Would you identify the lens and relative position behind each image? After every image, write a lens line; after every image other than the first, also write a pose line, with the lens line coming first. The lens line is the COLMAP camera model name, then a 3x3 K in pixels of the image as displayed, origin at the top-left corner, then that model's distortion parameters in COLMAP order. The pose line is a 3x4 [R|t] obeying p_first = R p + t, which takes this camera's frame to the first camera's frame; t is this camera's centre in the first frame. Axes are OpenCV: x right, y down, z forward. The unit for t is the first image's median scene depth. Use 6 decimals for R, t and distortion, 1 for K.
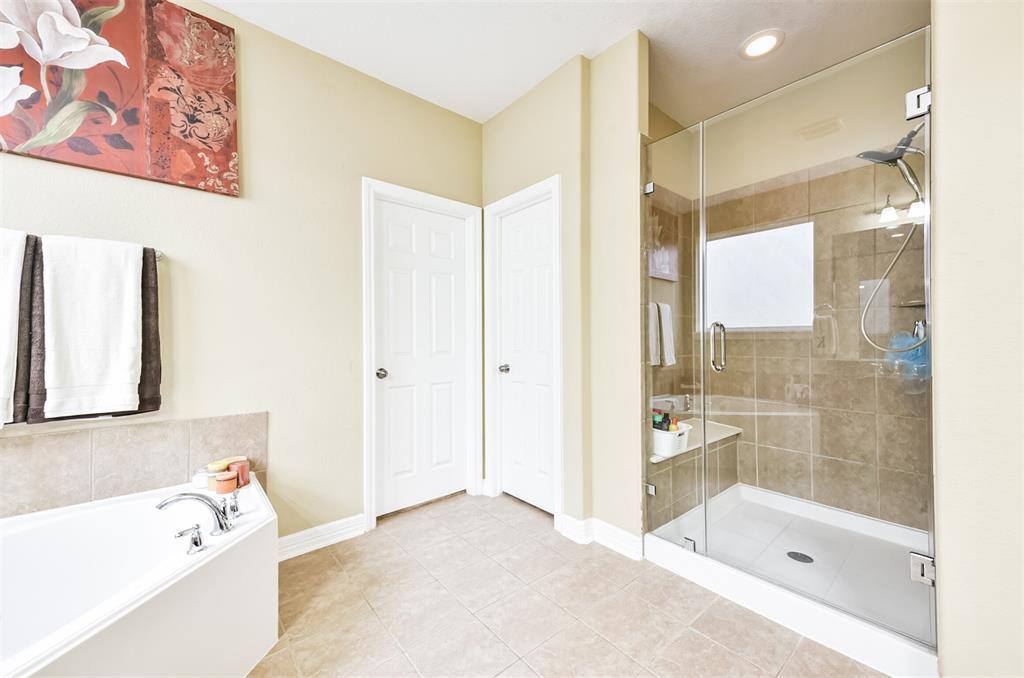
lens RADIAL K [[391.5, 0, 516.4], [0, 391.5, 336.7], [0, 0, 1]] dist [0.015470, -0.000543]
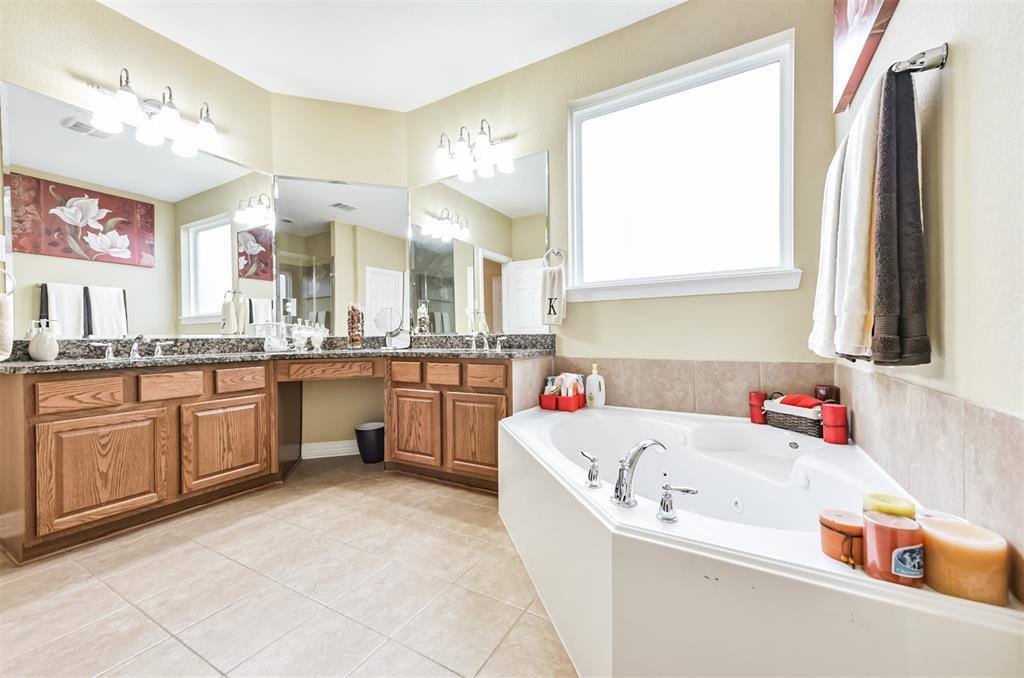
lens RADIAL K [[391.5, 0, 516.4], [0, 391.5, 336.7], [0, 0, 1]] dist [0.015470, -0.000543]
pose [[-0.937883, 0.011262, -0.346769, -0.214892], [0.014249, 0.999880, -0.006065, 0.132816], [0.346659, -0.010630, -0.937931, 1.194133]]
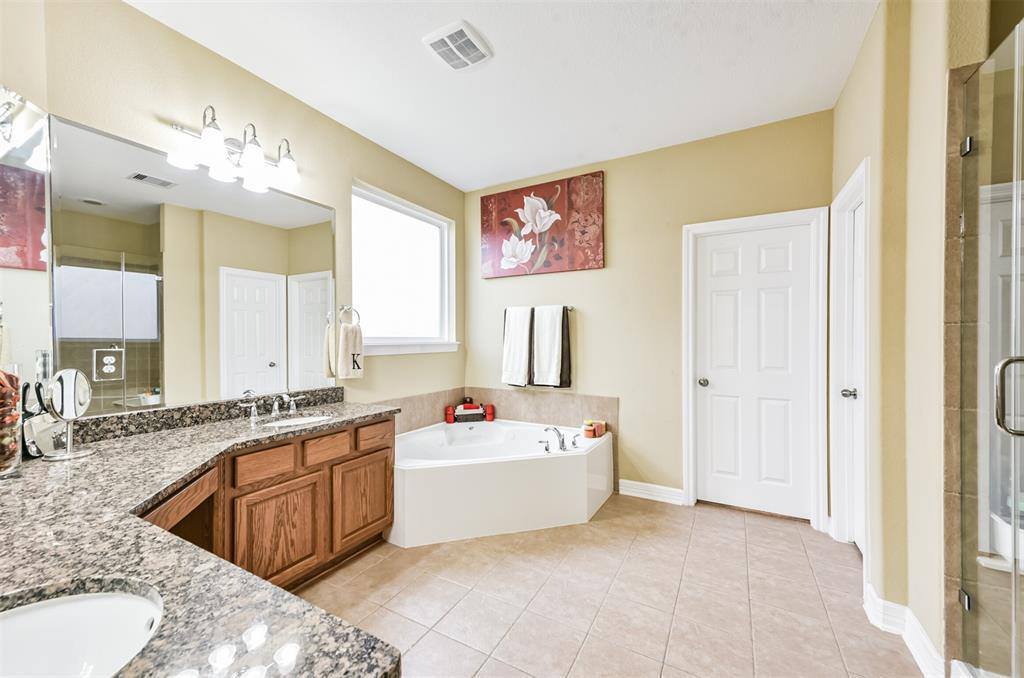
lens RADIAL K [[391.5, 0, 516.4], [0, 391.5, 336.7], [0, 0, 1]] dist [0.015470, -0.000543]
pose [[0.356338, -0.000395, -0.934357, 0.755943], [0.002893, 0.999996, 0.000680, -0.063053], [0.934353, -0.002945, 0.356338, 0.052283]]
